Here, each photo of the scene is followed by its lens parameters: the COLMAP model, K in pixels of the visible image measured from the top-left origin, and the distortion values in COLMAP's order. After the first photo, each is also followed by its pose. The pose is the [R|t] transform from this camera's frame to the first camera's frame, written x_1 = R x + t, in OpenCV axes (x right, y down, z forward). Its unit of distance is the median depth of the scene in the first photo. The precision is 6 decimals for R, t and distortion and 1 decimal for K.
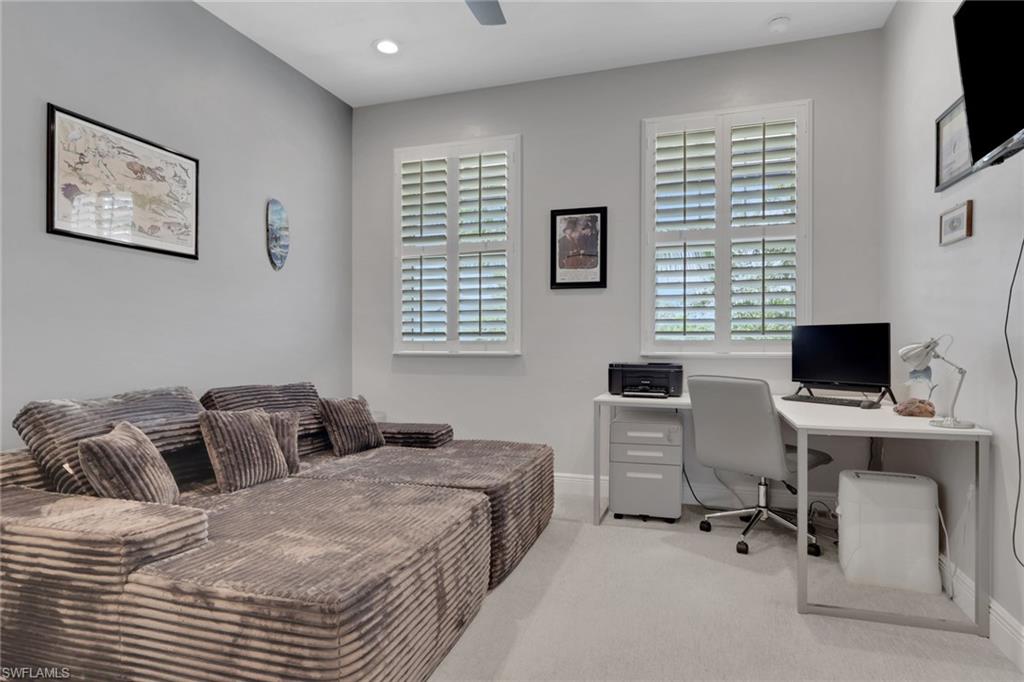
lens RADIAL K [[574.1, 0, 517.3], [0, 574.1, 345.1], [0, 0, 1]] dist [-0.002598, 0.000072]
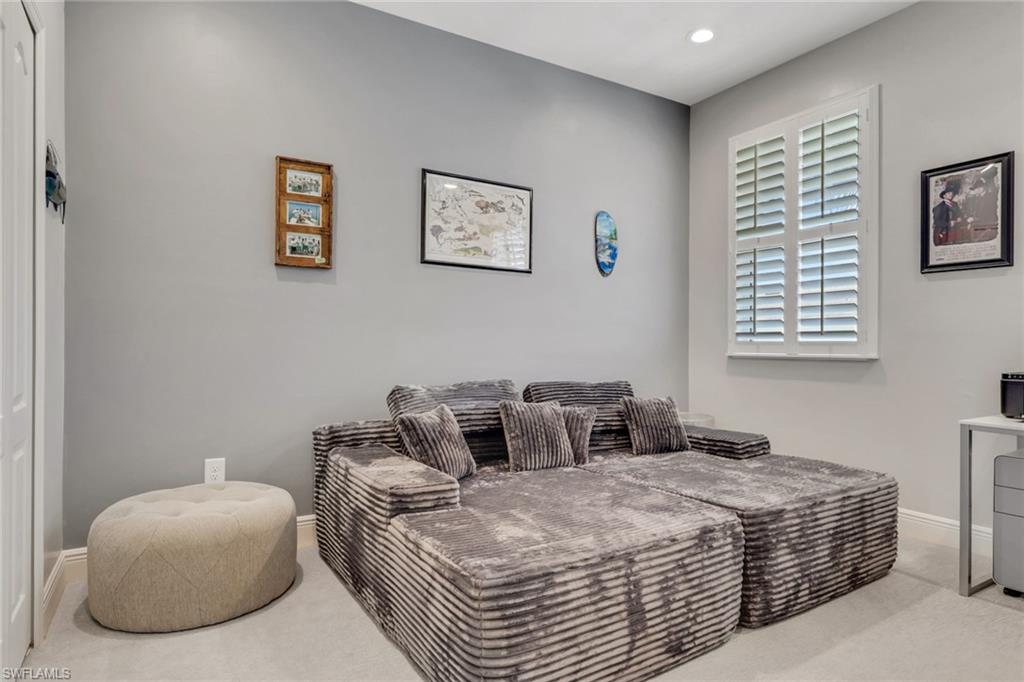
lens RADIAL K [[574.1, 0, 518.2], [0, 574.1, 342.5], [0, 0, 1]] dist [-0.002598, 0.000072]
pose [[0.756631, -0.001035, -0.653842, 0.217333], [-0.003530, 0.999978, -0.005668, 0.000548], [0.653833, 0.006596, 0.756610, 0.098432]]
